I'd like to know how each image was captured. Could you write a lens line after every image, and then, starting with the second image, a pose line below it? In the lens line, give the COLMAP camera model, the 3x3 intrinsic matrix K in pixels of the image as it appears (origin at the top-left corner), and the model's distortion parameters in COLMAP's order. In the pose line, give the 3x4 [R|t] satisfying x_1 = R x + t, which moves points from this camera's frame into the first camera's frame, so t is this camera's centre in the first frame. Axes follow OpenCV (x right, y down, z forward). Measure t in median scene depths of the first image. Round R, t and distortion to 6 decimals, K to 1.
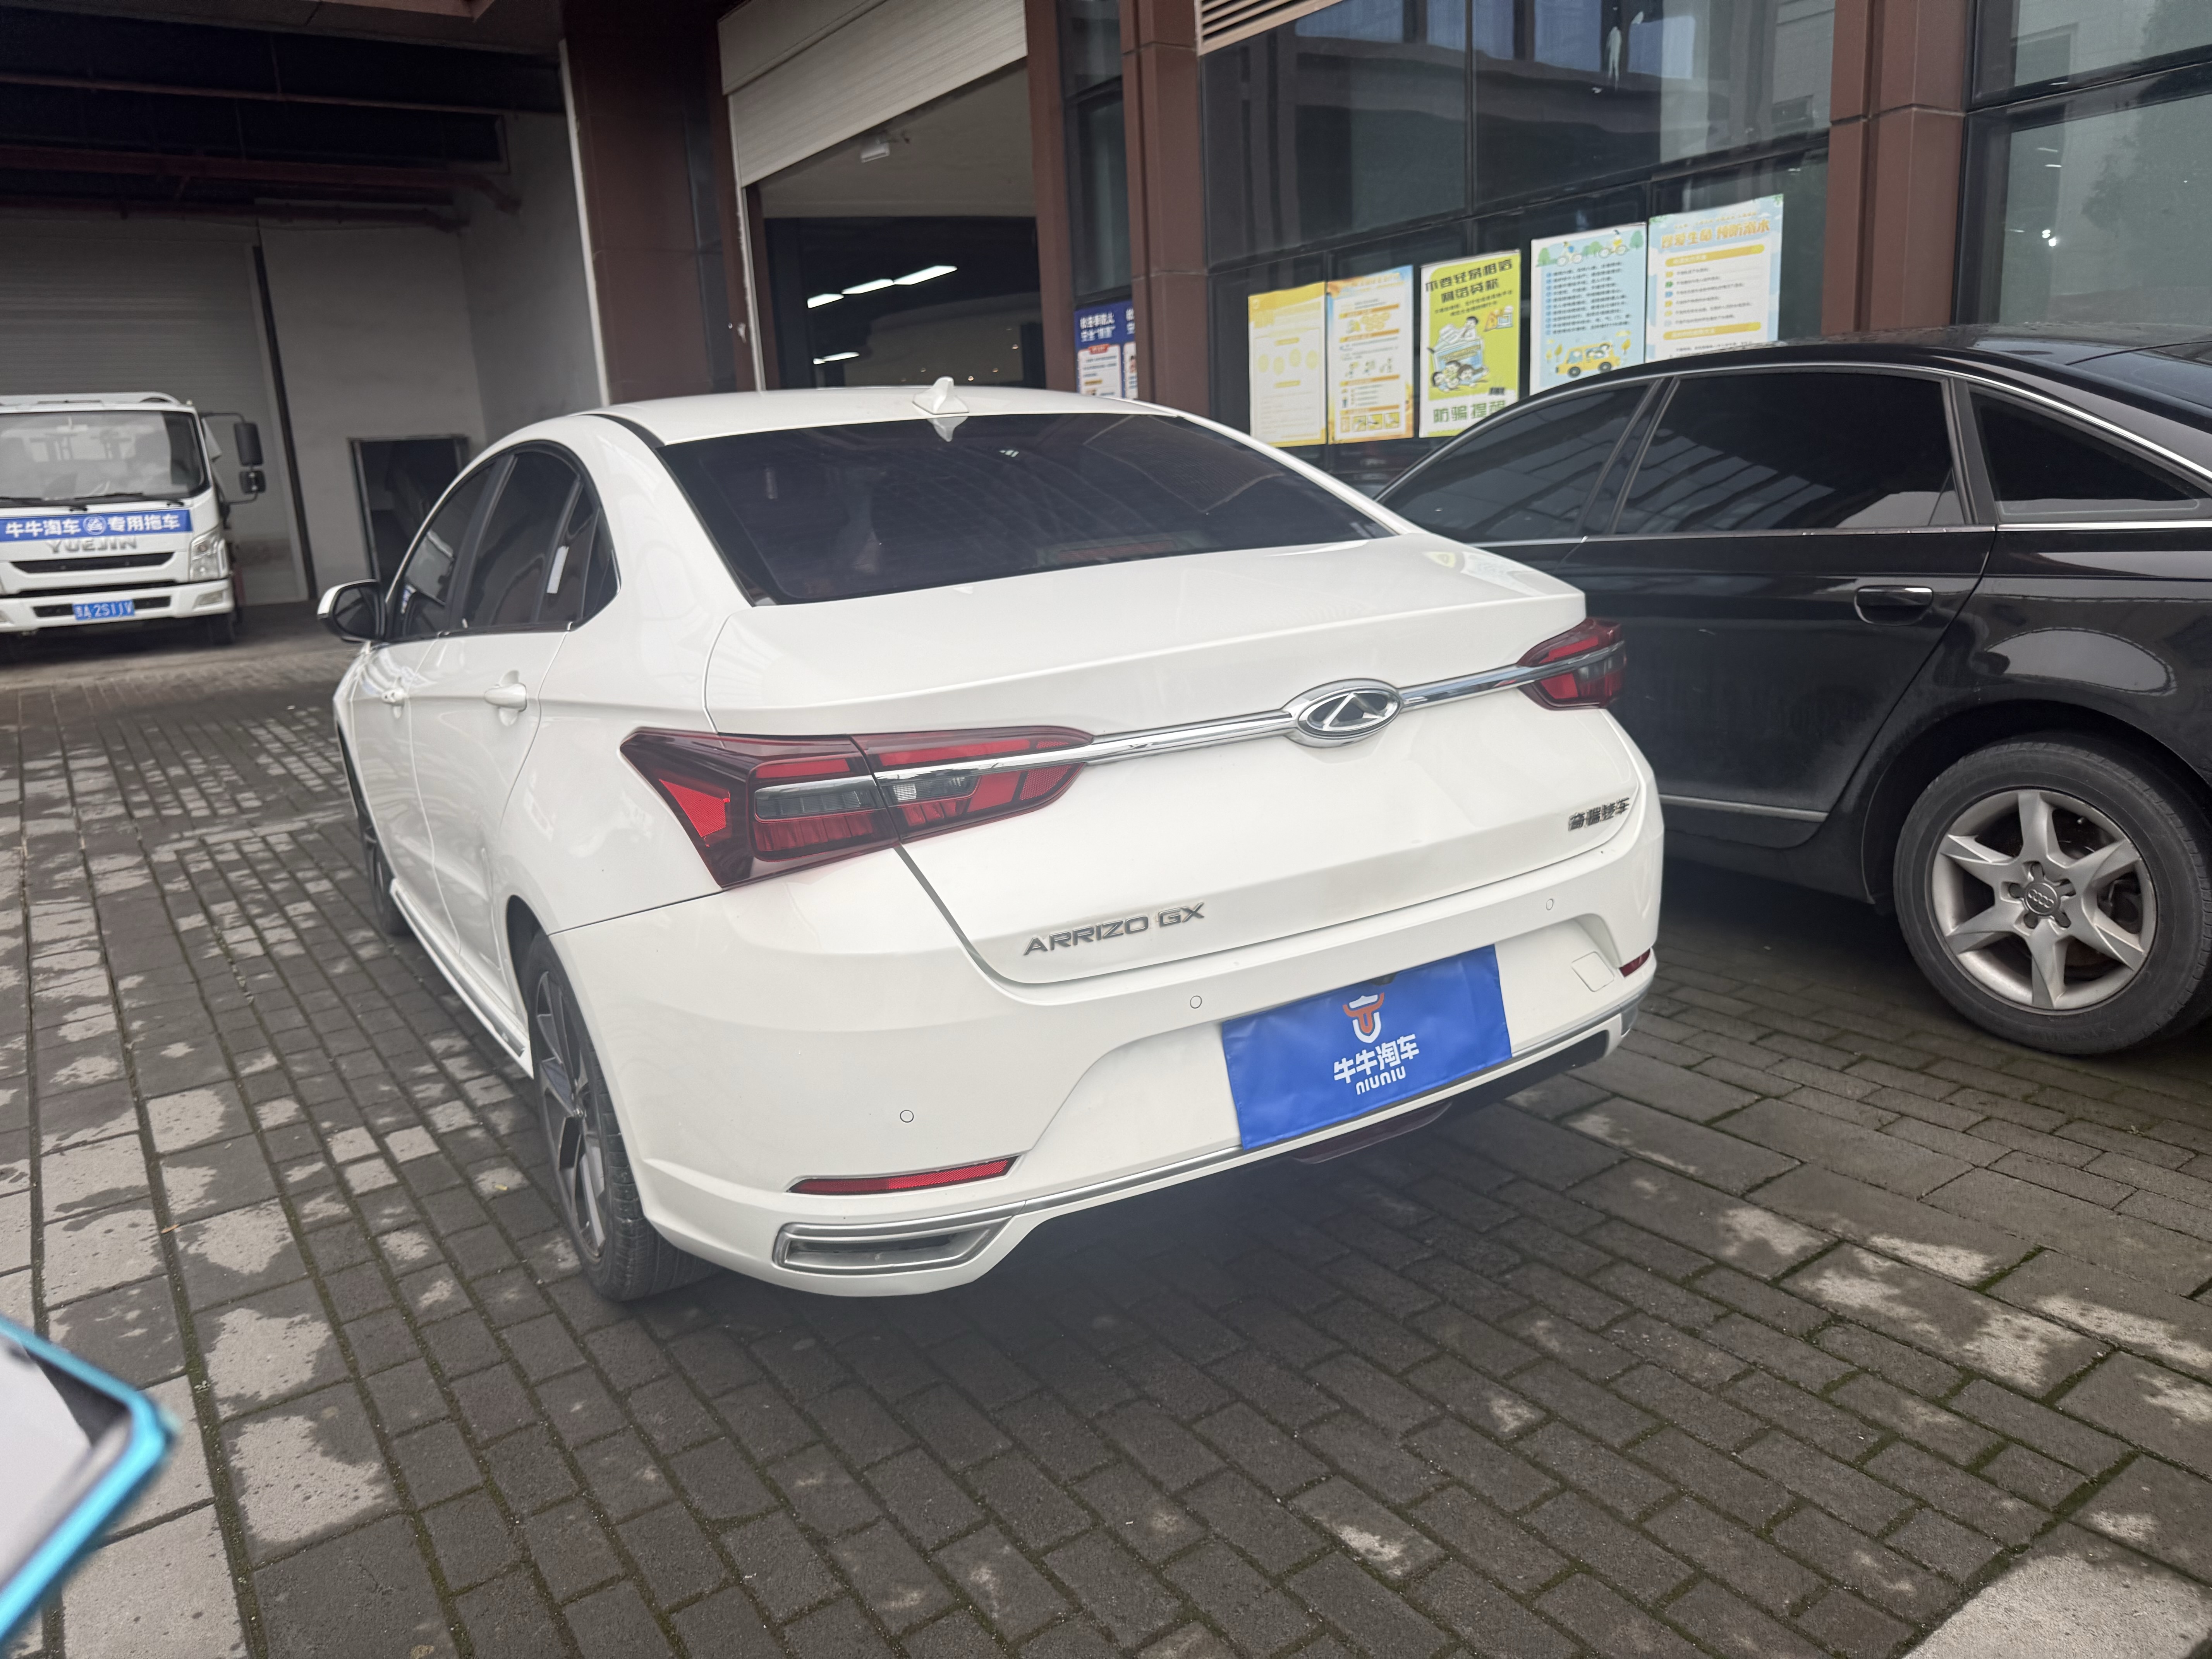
lens RADIAL K [[1565.6, 0, 1143.0], [0, 1565.6, 822.8], [0, 0, 1]] dist [0.040621, -0.062151]
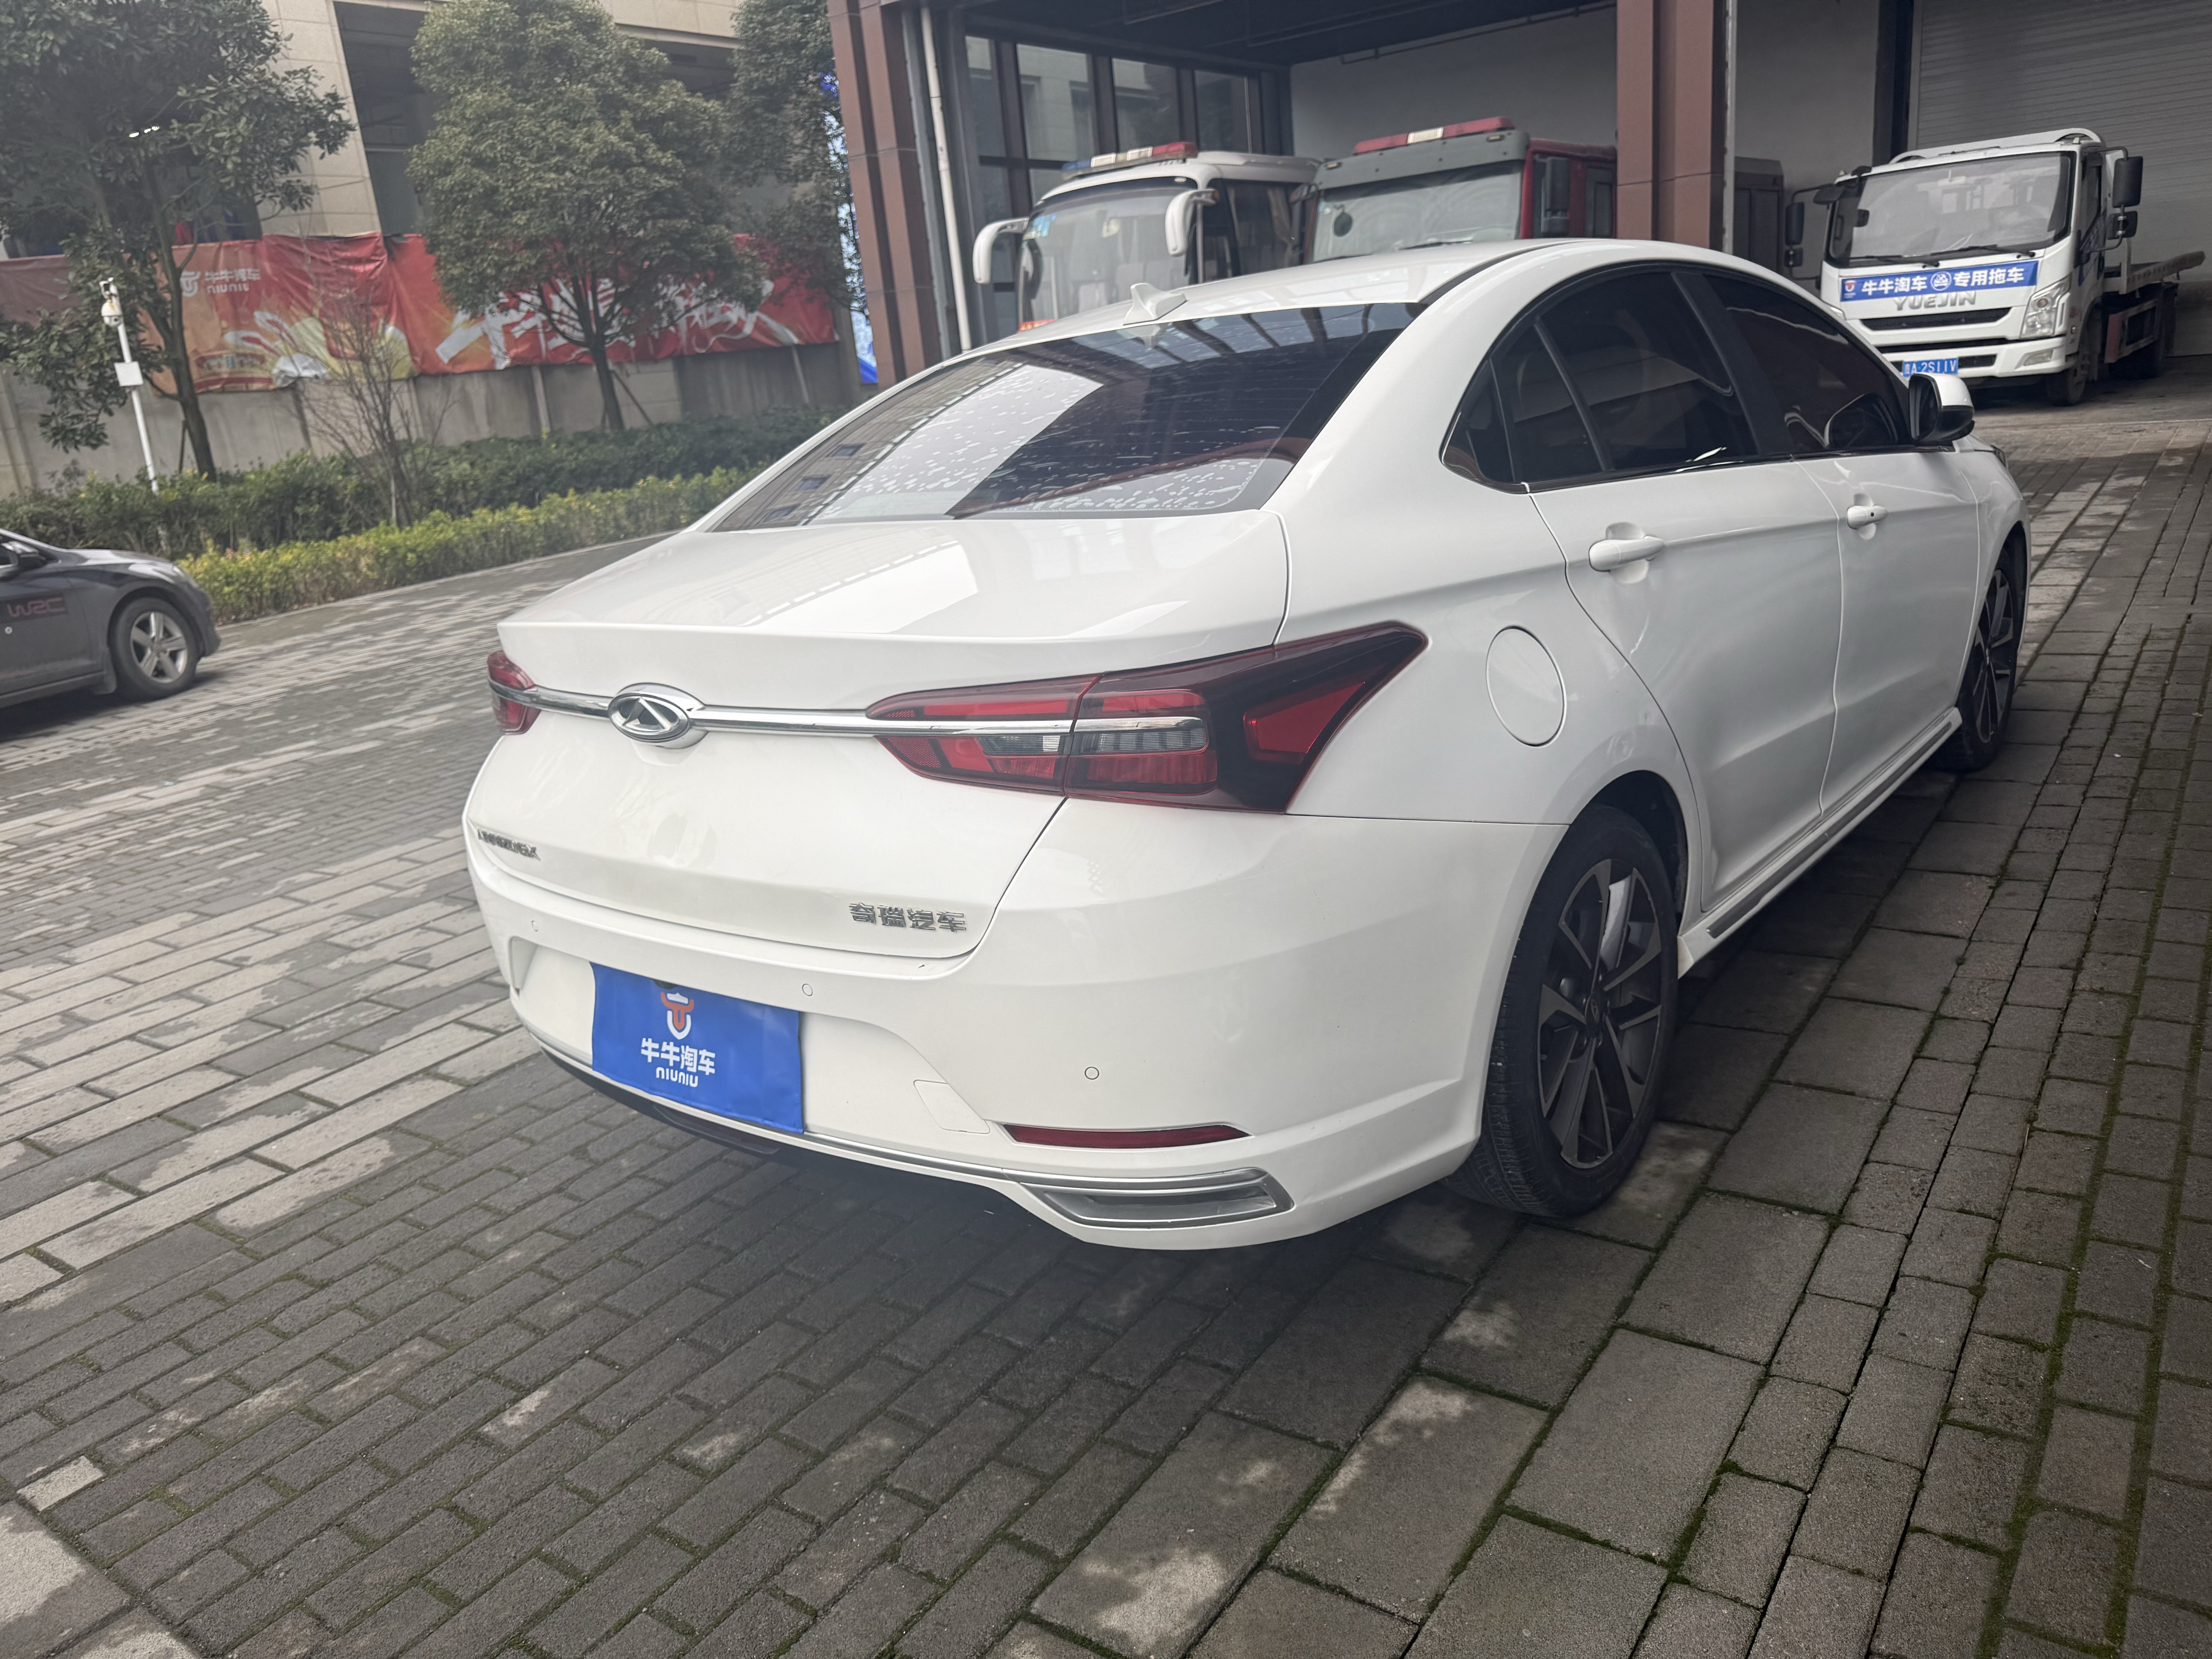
lens RADIAL K [[1569.7, 0, 1087.5], [0, 1569.7, 840.6], [0, 0, 1]] dist [0.008283, -0.005075]
pose [[0.336722, 0.296915, -0.893566, 0.218881], [-0.132160, 0.954491, 0.267358, -0.057556], [0.932283, 0.028068, 0.360638, 0.172428]]
